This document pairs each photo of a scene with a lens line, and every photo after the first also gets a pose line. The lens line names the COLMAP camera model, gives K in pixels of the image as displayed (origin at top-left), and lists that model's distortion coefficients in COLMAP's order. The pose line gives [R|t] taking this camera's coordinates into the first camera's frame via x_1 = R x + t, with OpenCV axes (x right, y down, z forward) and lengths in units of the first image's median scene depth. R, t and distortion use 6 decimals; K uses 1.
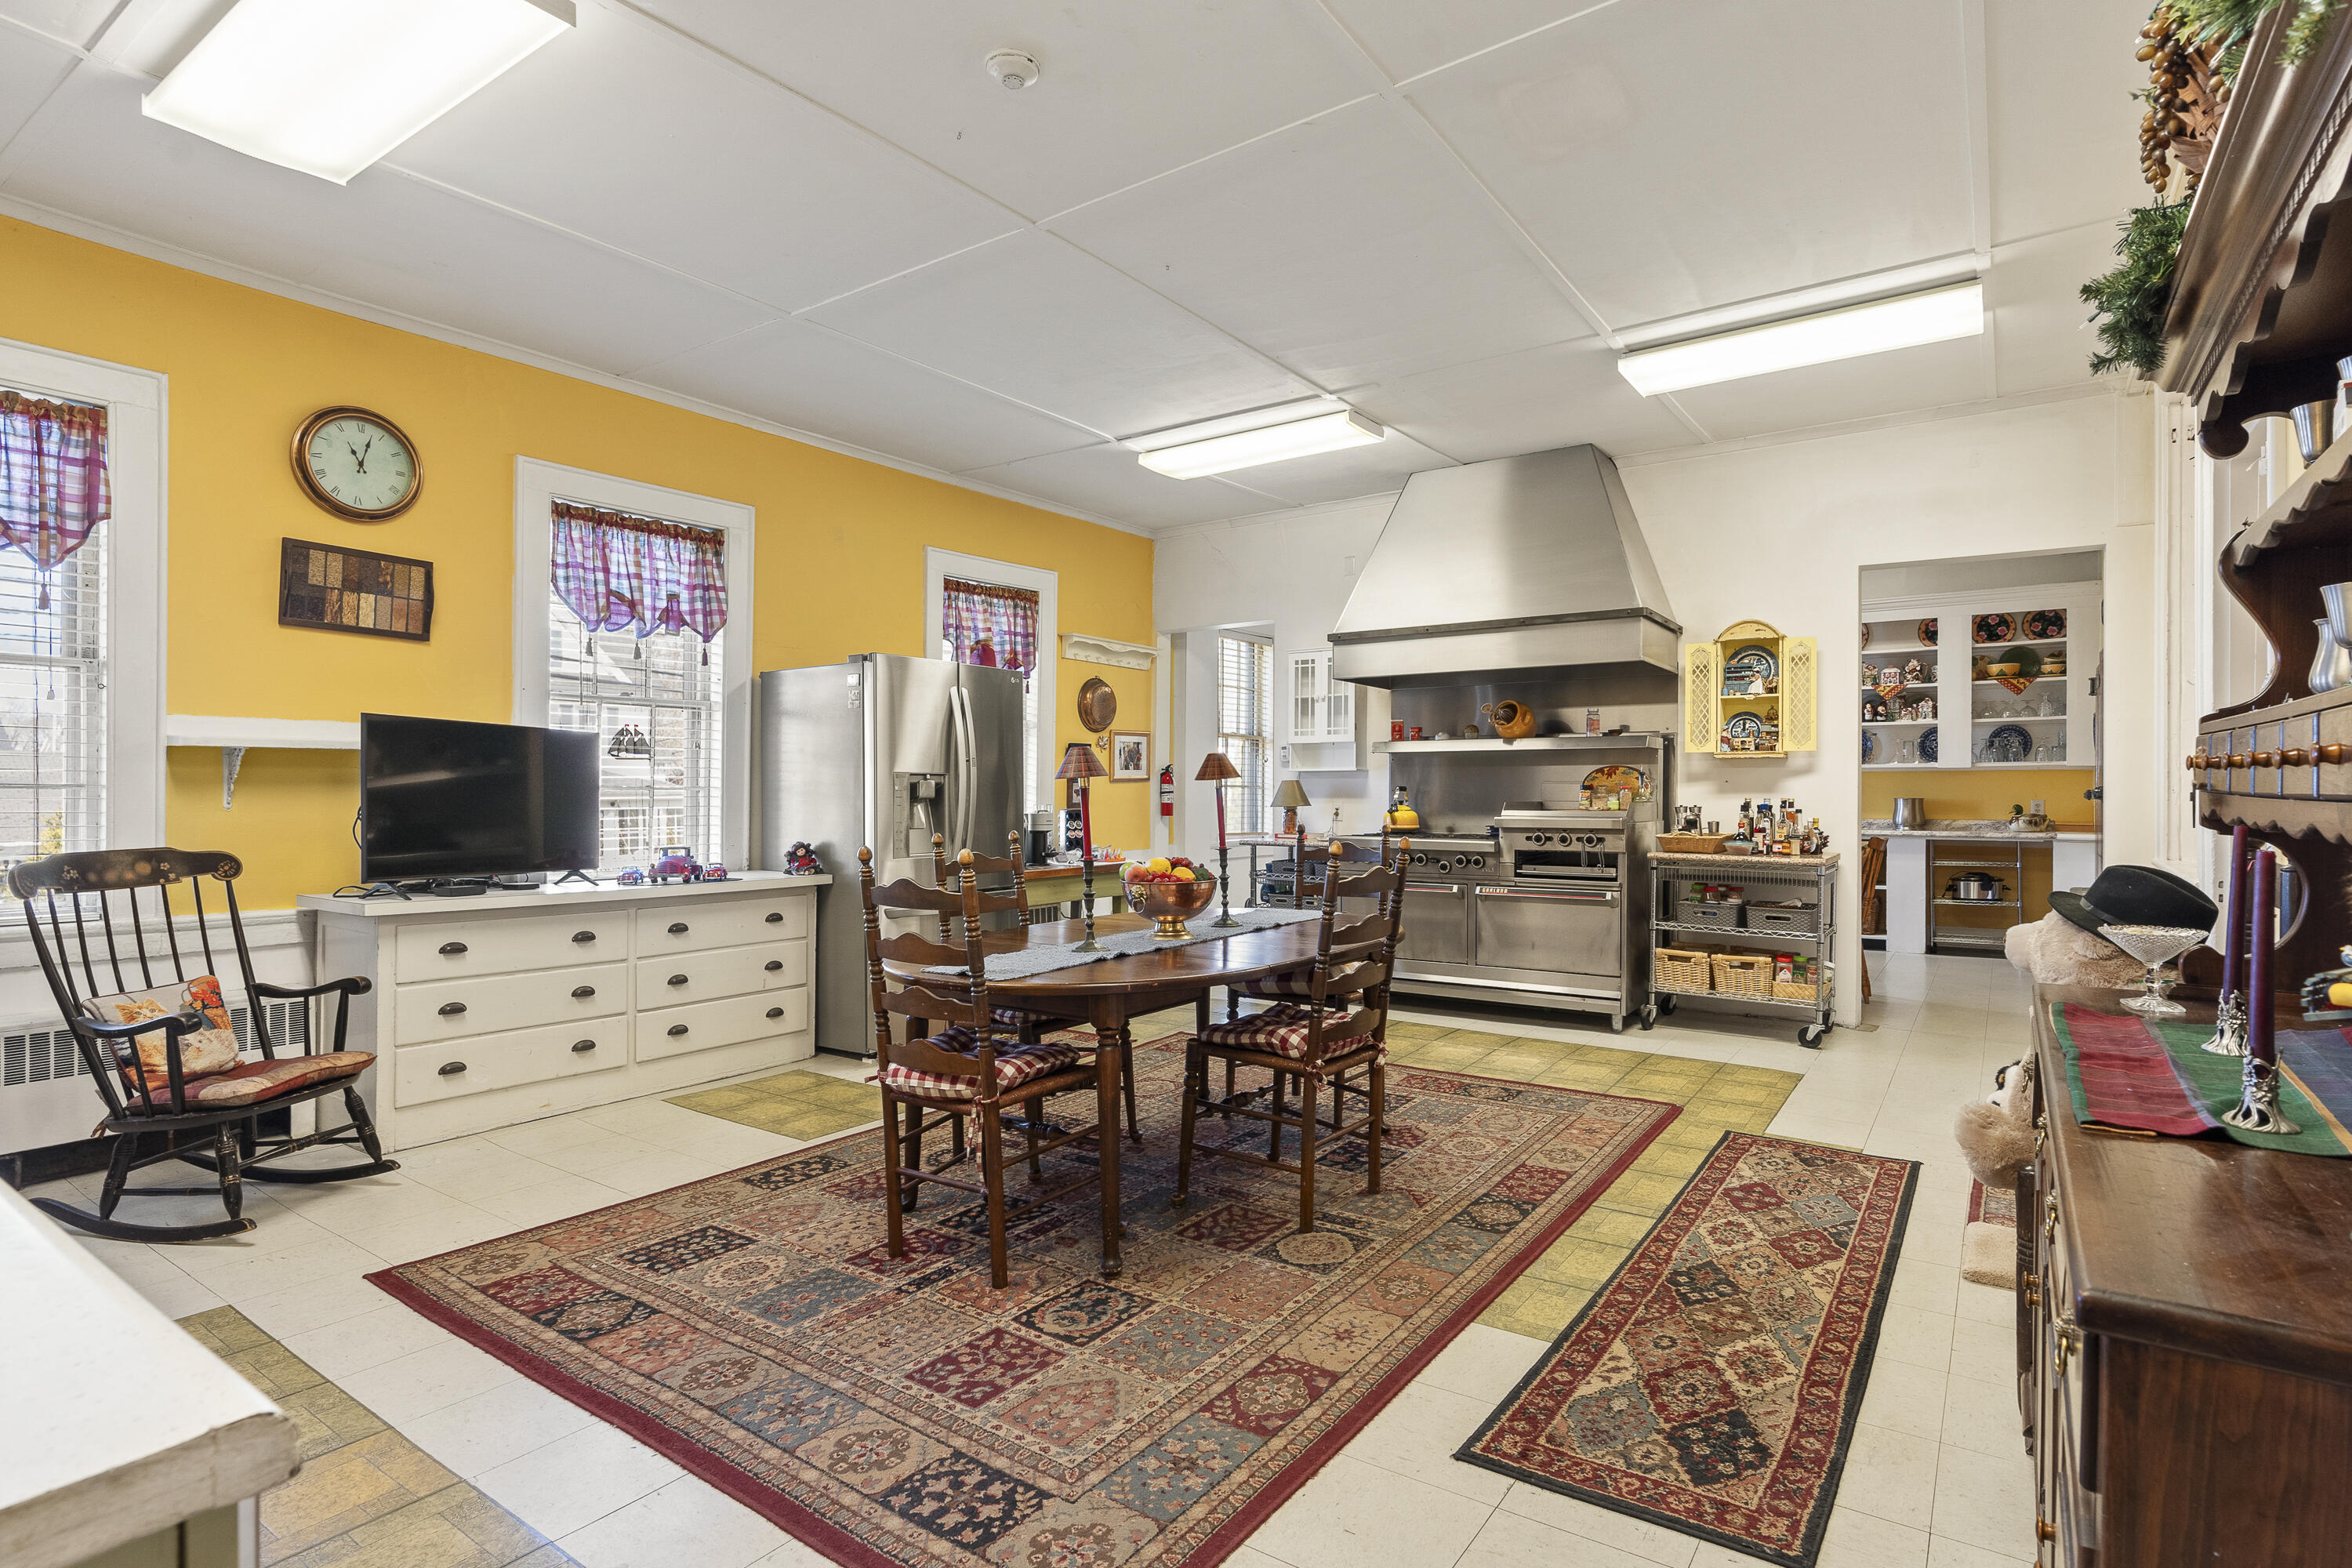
lens RADIAL K [[1295.1, 0, 1180.4], [0, 1295.1, 789.5], [0, 0, 1]] dist [0.005084, -0.000286]
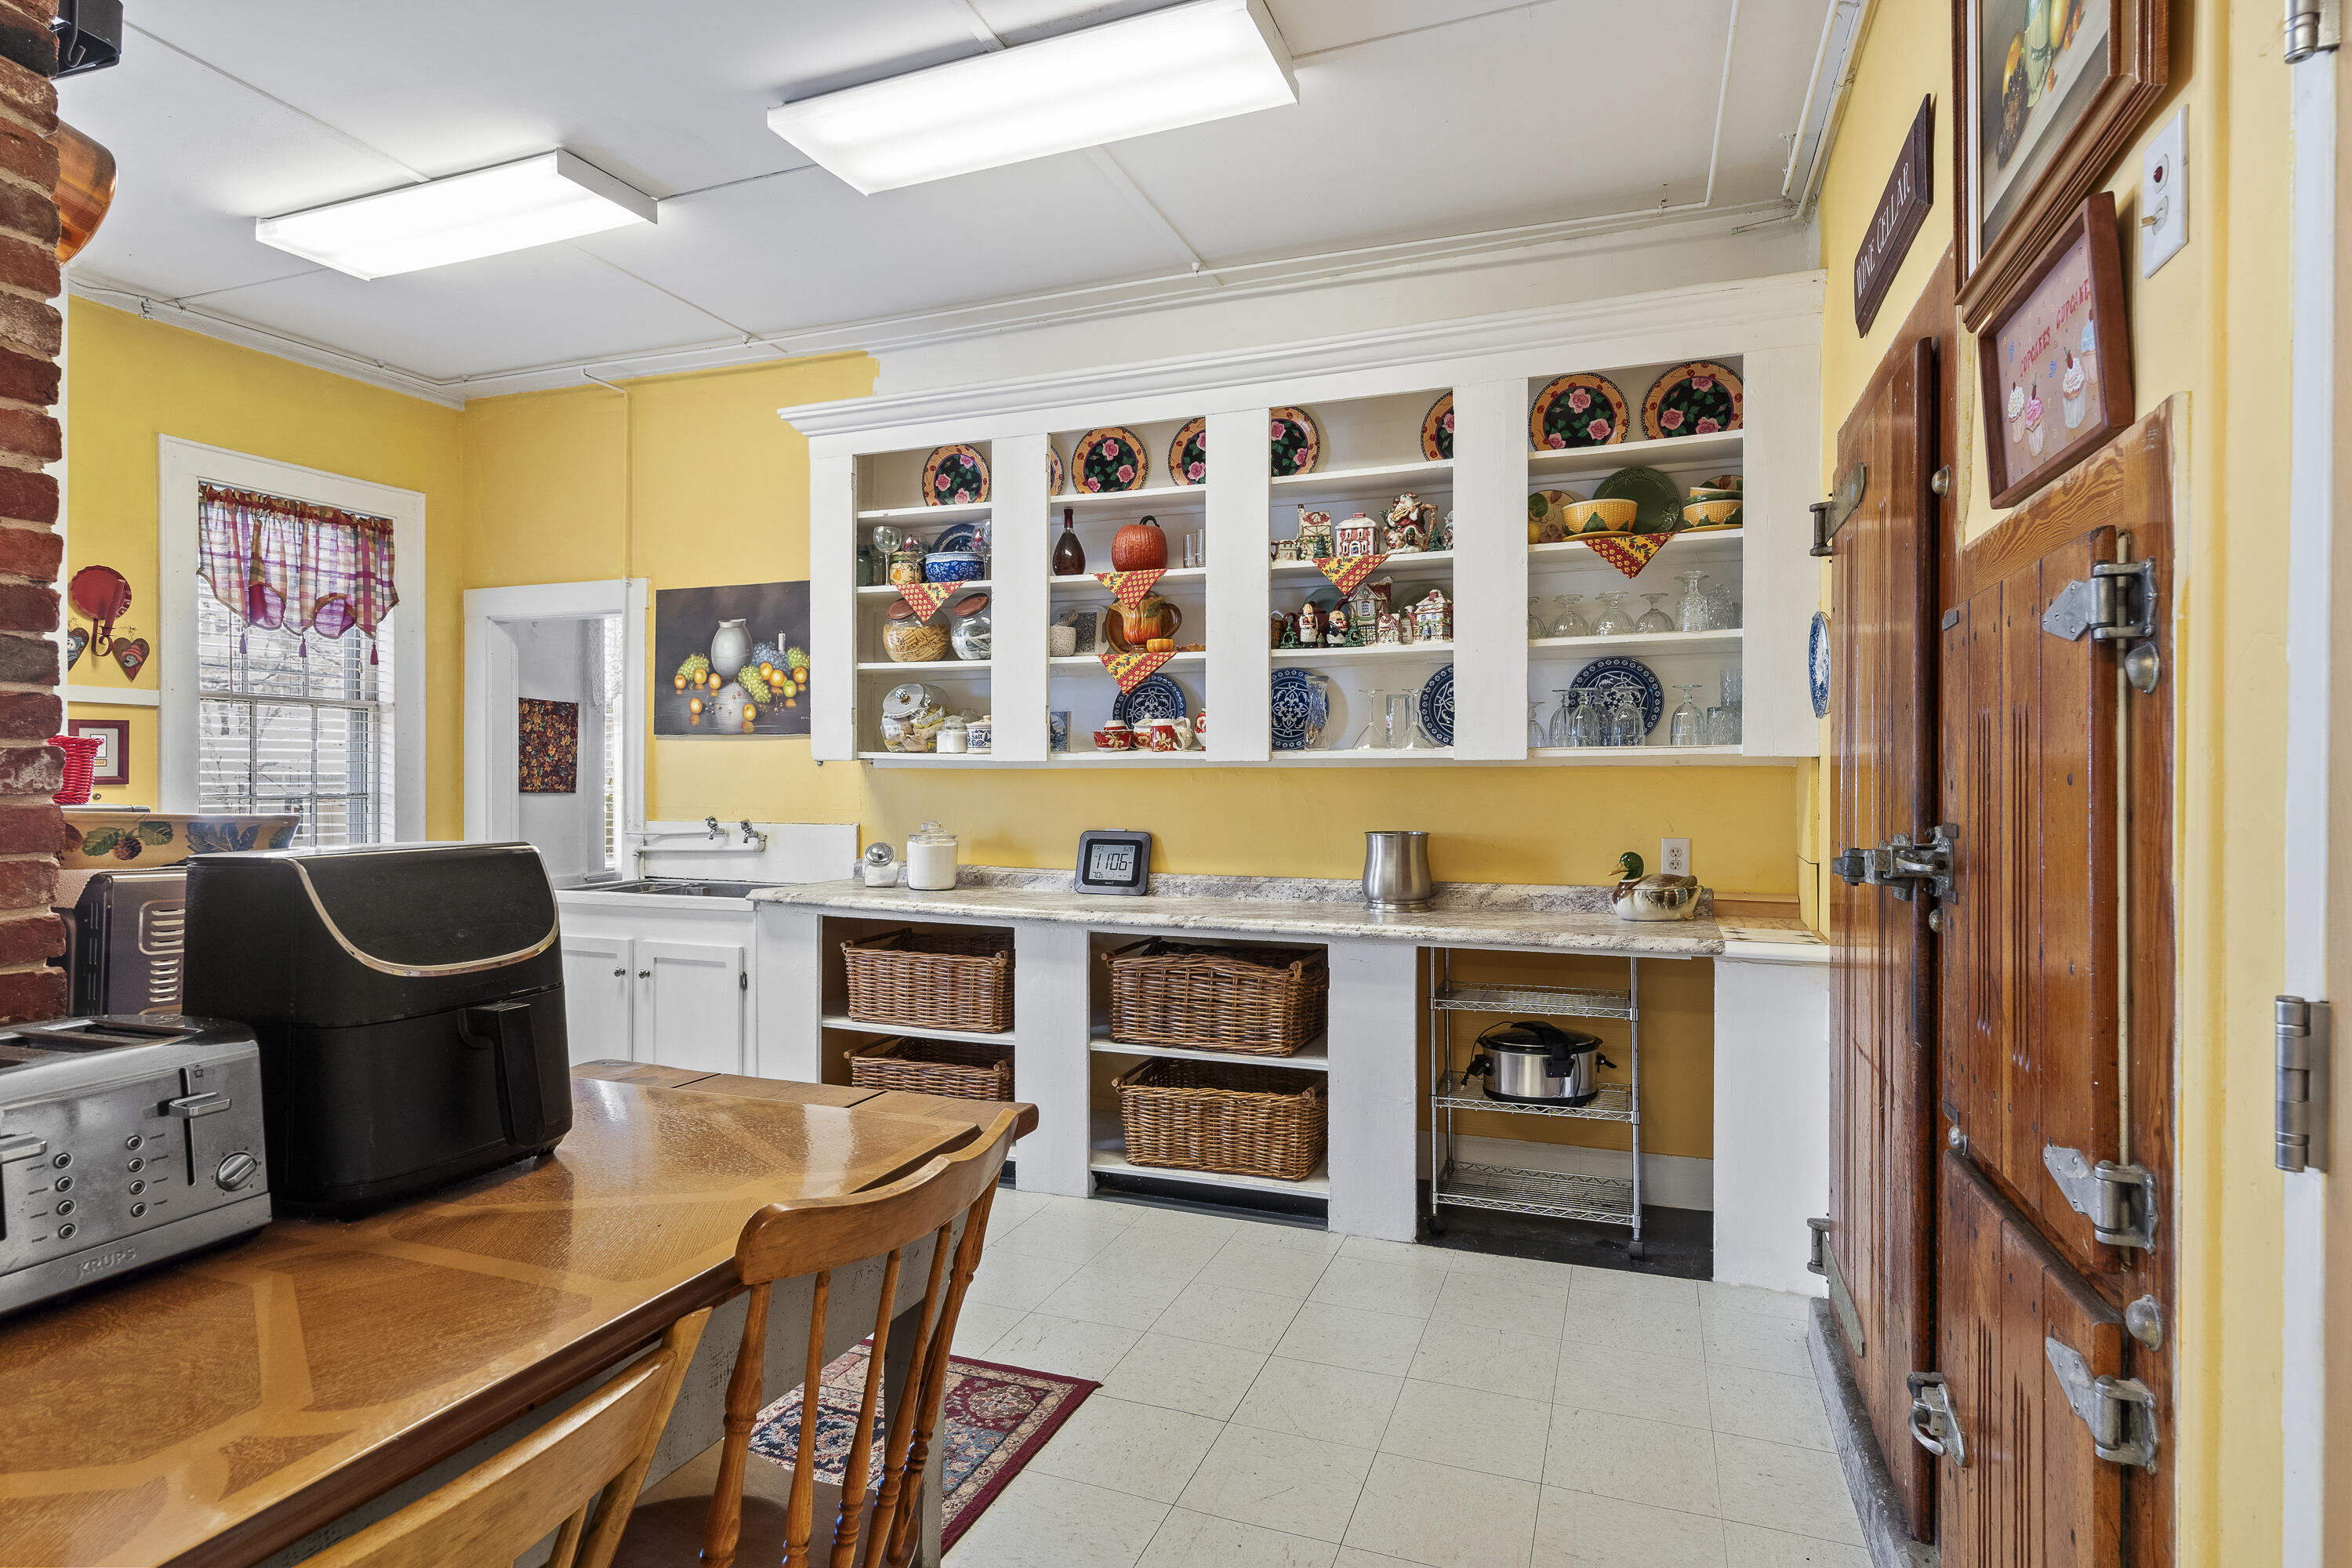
lens RADIAL K [[1221.2, 0, 1176.5], [0, 1221.2, 781.5], [0, 0, 1]] dist [0.000392, -0.000067]
pose [[0.977173, 0.007926, 0.212297, 0.417095], [-0.004759, 0.999870, -0.015421, -0.003723], [-0.212392, 0.014059, 0.977083, 0.644957]]
